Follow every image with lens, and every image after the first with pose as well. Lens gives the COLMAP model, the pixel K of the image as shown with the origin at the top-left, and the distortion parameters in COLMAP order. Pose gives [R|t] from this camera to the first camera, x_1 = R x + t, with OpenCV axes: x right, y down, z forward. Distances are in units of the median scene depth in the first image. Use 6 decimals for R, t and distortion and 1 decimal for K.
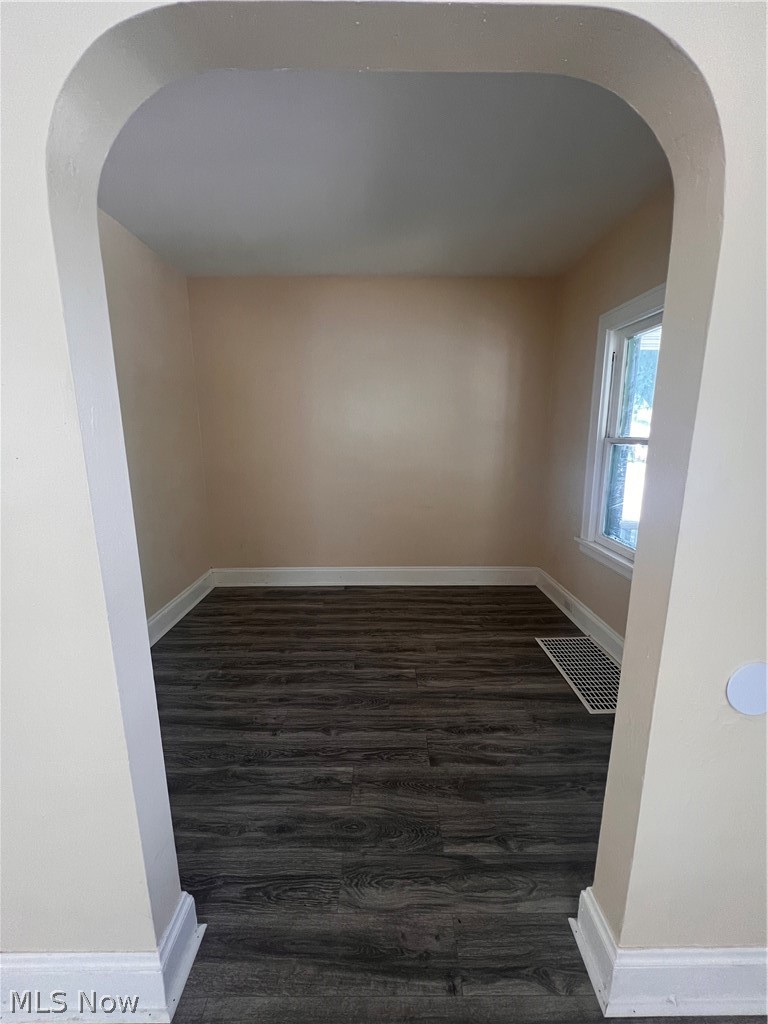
lens RADIAL K [[414.2, 0, 388.8], [0, 414.2, 509.2], [0, 0, 1]] dist [0.001443, 0.000371]
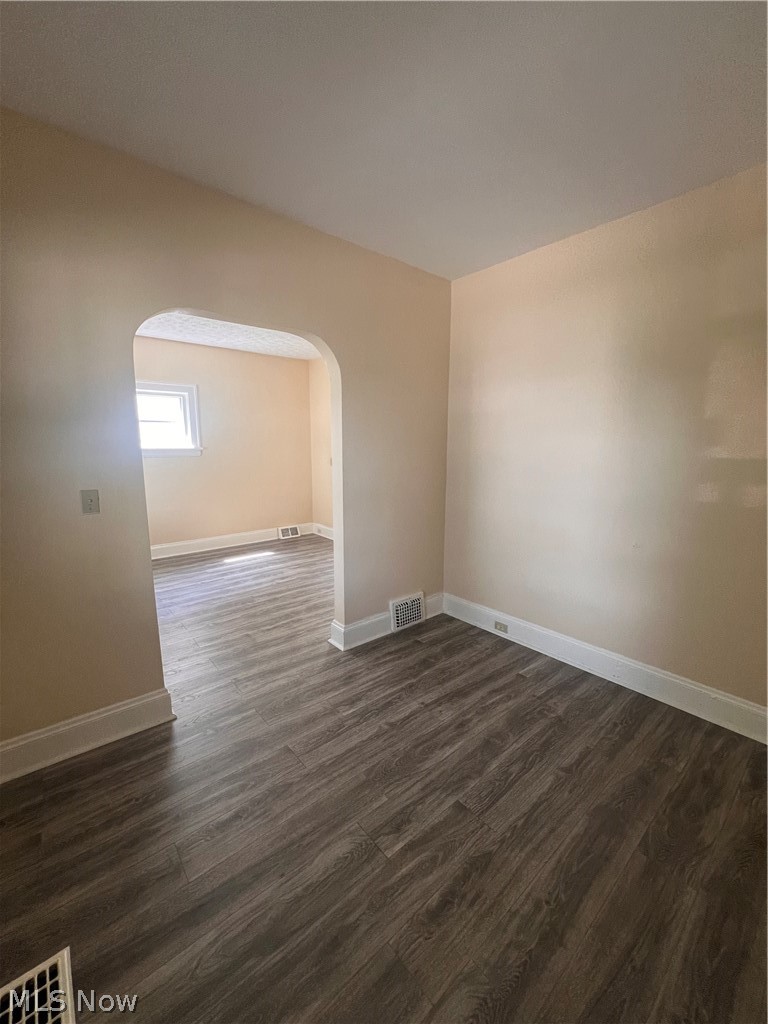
lens RADIAL K [[408.7, 0, 384.0], [0, 408.7, 512.0], [0, 0, 1]] dist [-0.001518, -0.000006]
pose [[-0.767157, 0.108727, -0.632177, 0.423138], [-0.123733, 0.941939, 0.312155, -0.276136], [0.629412, 0.317693, -0.709162, 1.402309]]
